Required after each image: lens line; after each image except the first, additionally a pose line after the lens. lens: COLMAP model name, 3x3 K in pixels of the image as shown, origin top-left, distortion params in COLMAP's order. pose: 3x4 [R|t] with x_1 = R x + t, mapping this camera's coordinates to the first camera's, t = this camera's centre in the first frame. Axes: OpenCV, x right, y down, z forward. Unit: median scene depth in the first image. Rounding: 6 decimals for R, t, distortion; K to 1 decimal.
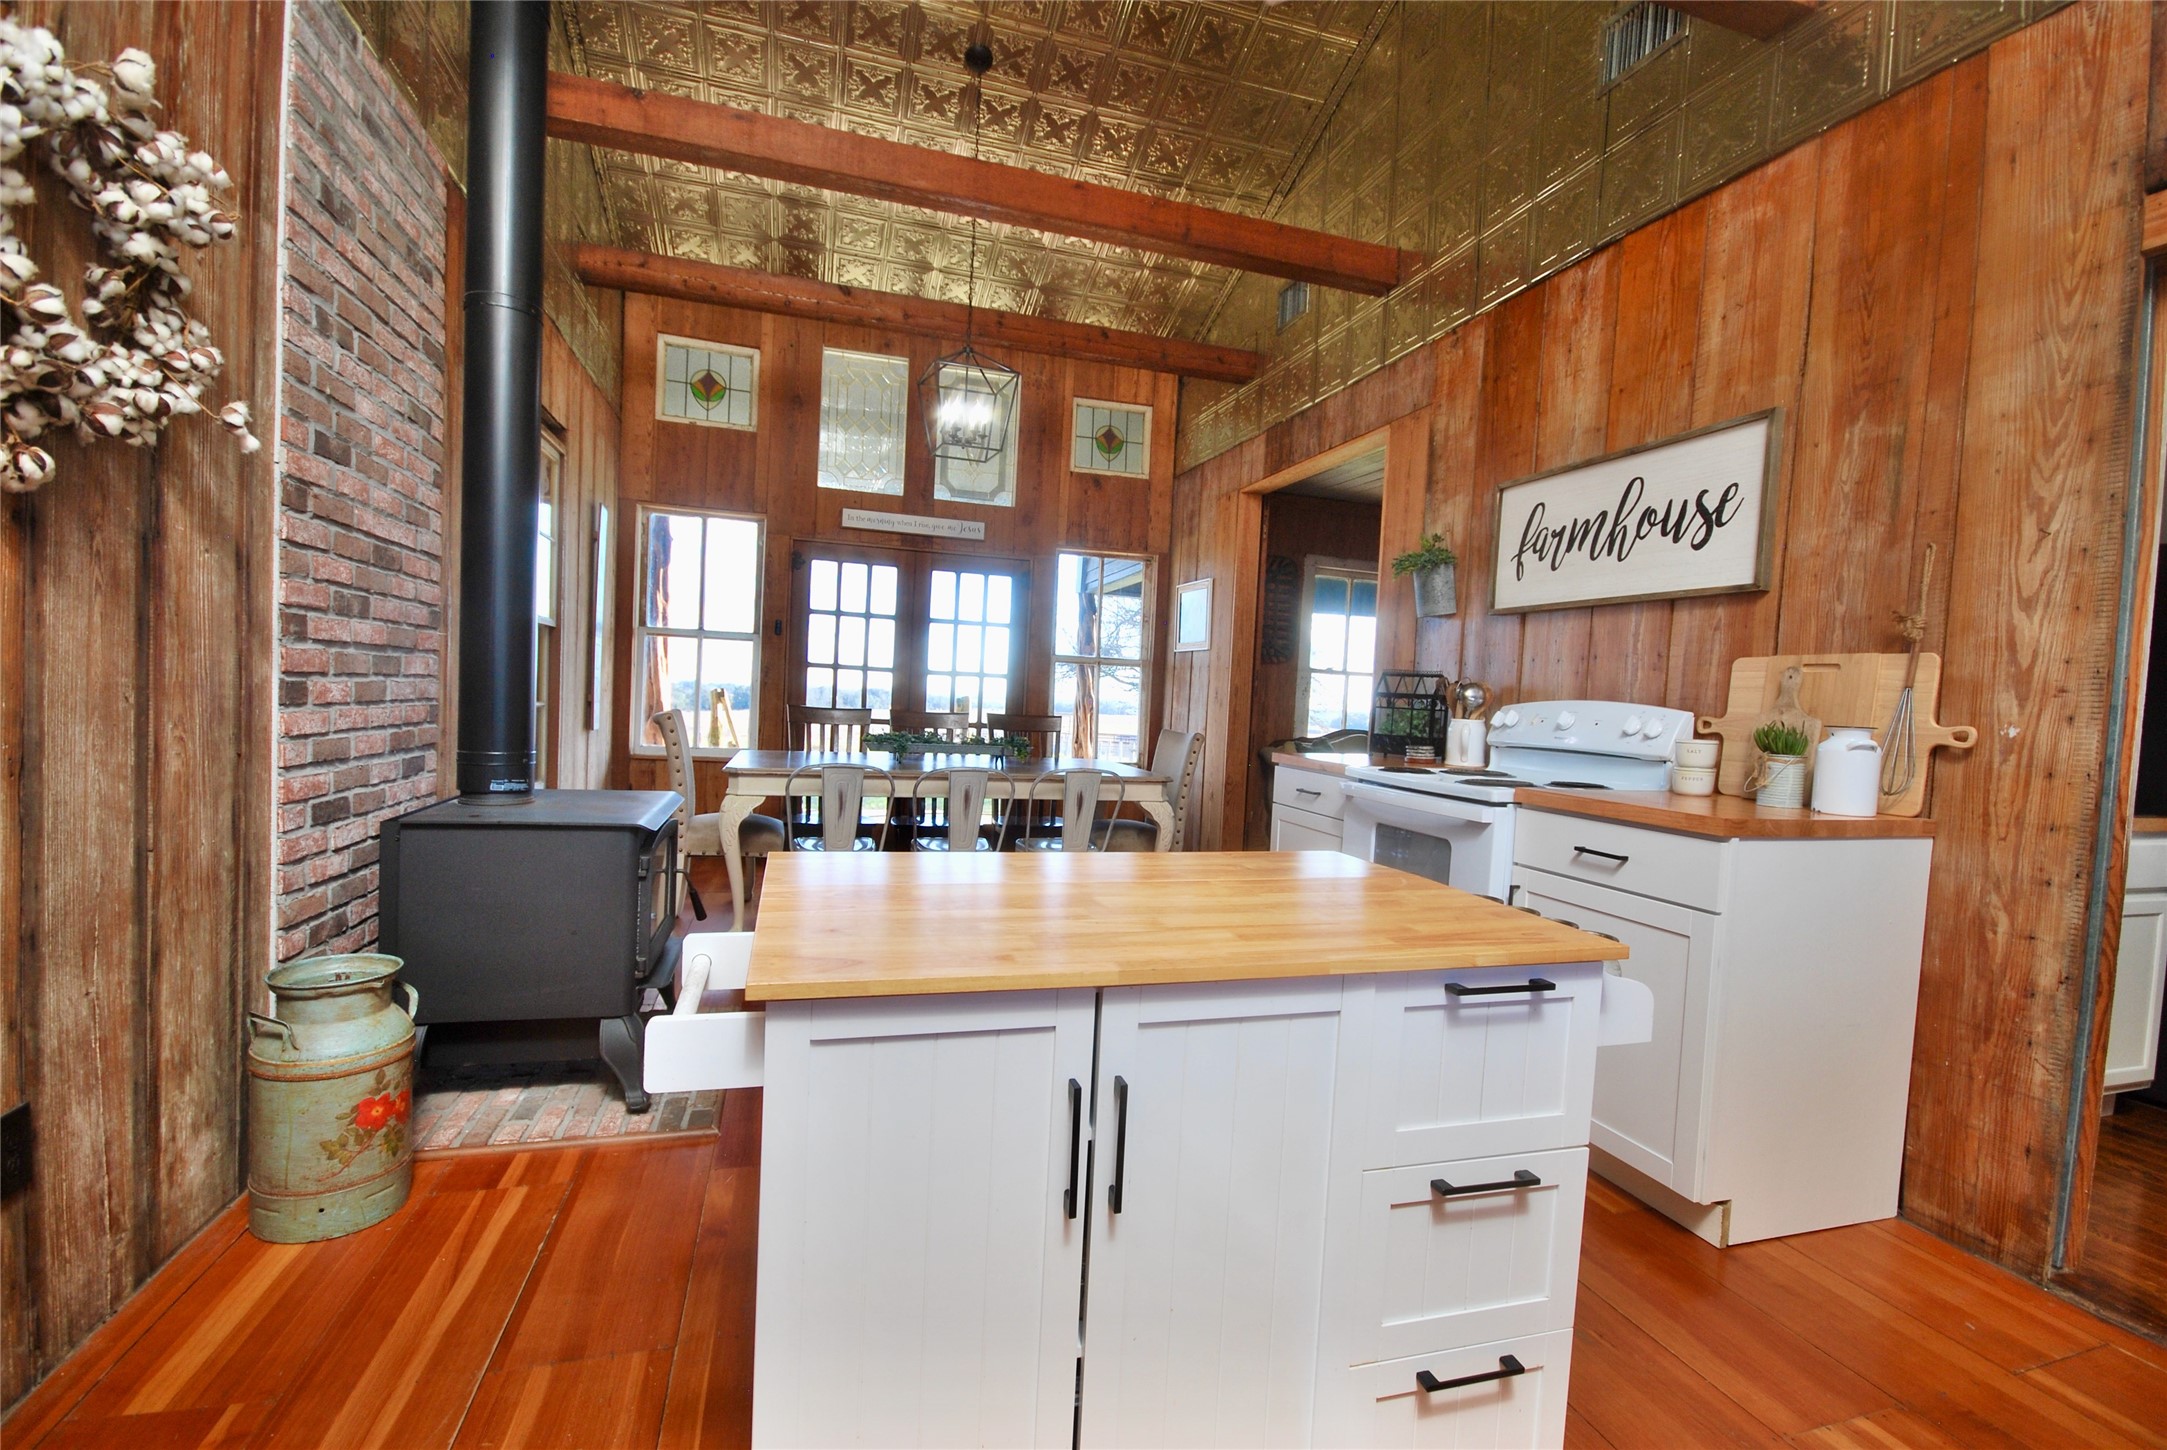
lens RADIAL K [[943.2, 0, 1092.0], [0, 943.2, 744.0], [0, 0, 1]] dist [0.015345, -0.013301]
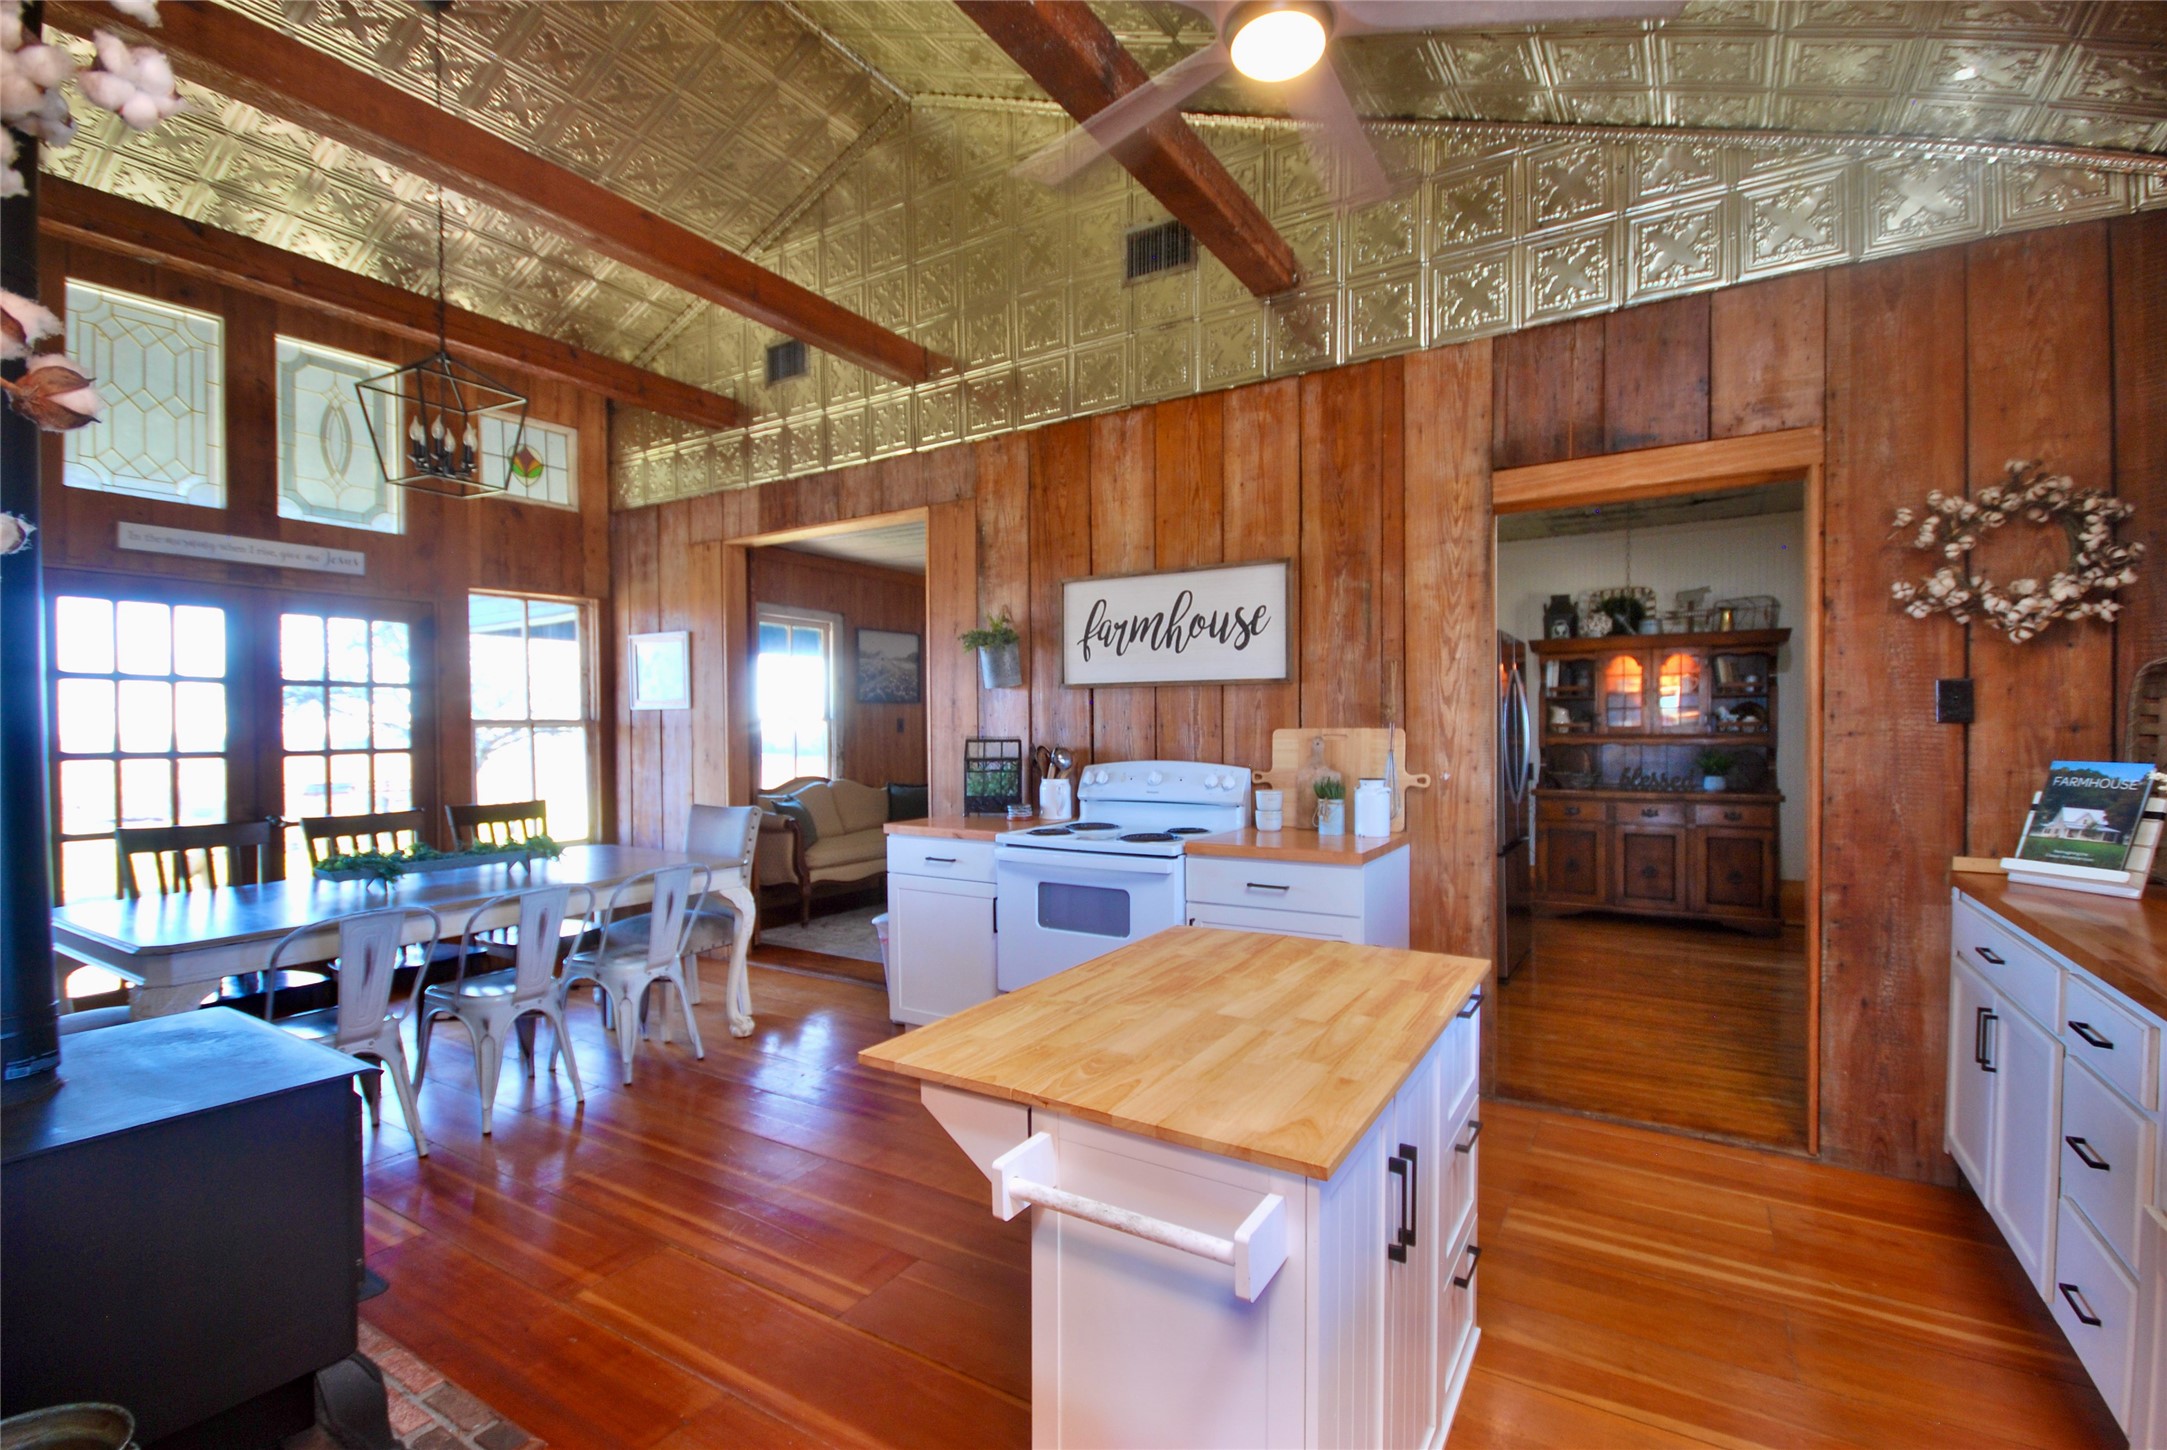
lens RADIAL K [[967.5, 0, 1075.2], [0, 967.5, 740.1], [0, 0, 1]] dist [0.000390, -0.008880]
pose [[0.749812, -0.064175, 0.658531, -0.358217], [0.077848, 0.996929, 0.008513, -0.079763], [-0.657055, 0.044882, 0.752505, 0.080077]]
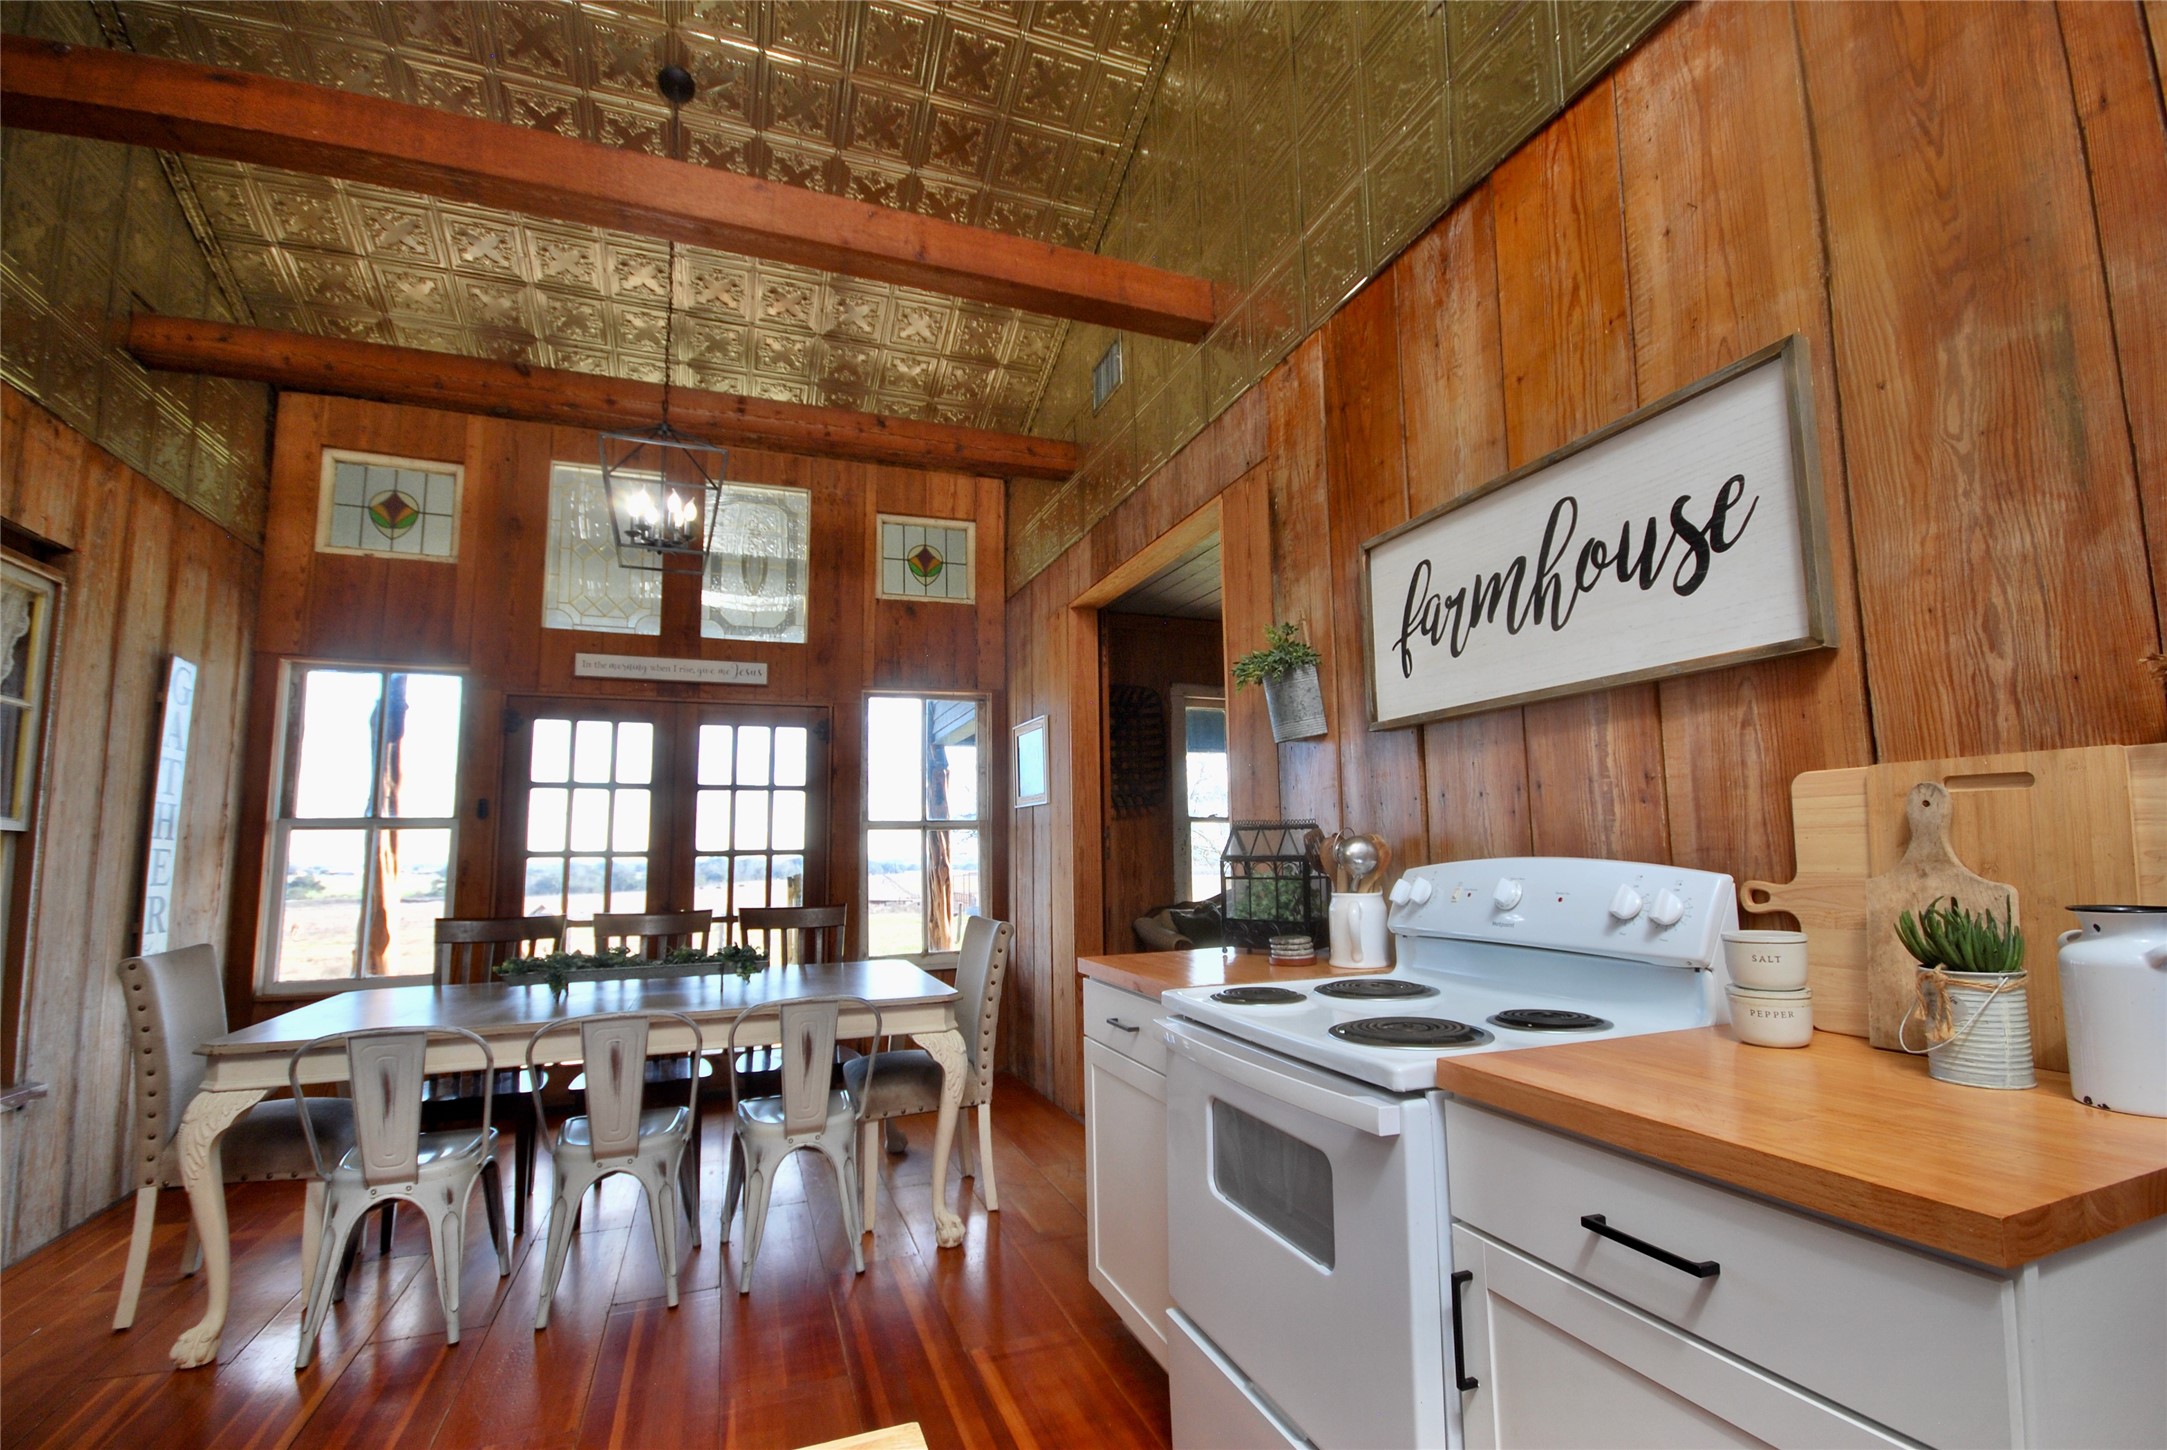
lens RADIAL K [[943.2, 0, 1092.0], [0, 943.2, 744.0], [0, 0, 1]] dist [0.015345, -0.013301]
pose [[0.995498, -0.055554, 0.076800, 0.168167], [0.067245, 0.984958, -0.159173, -0.034329], [-0.066803, 0.163620, 0.984259, 0.350268]]
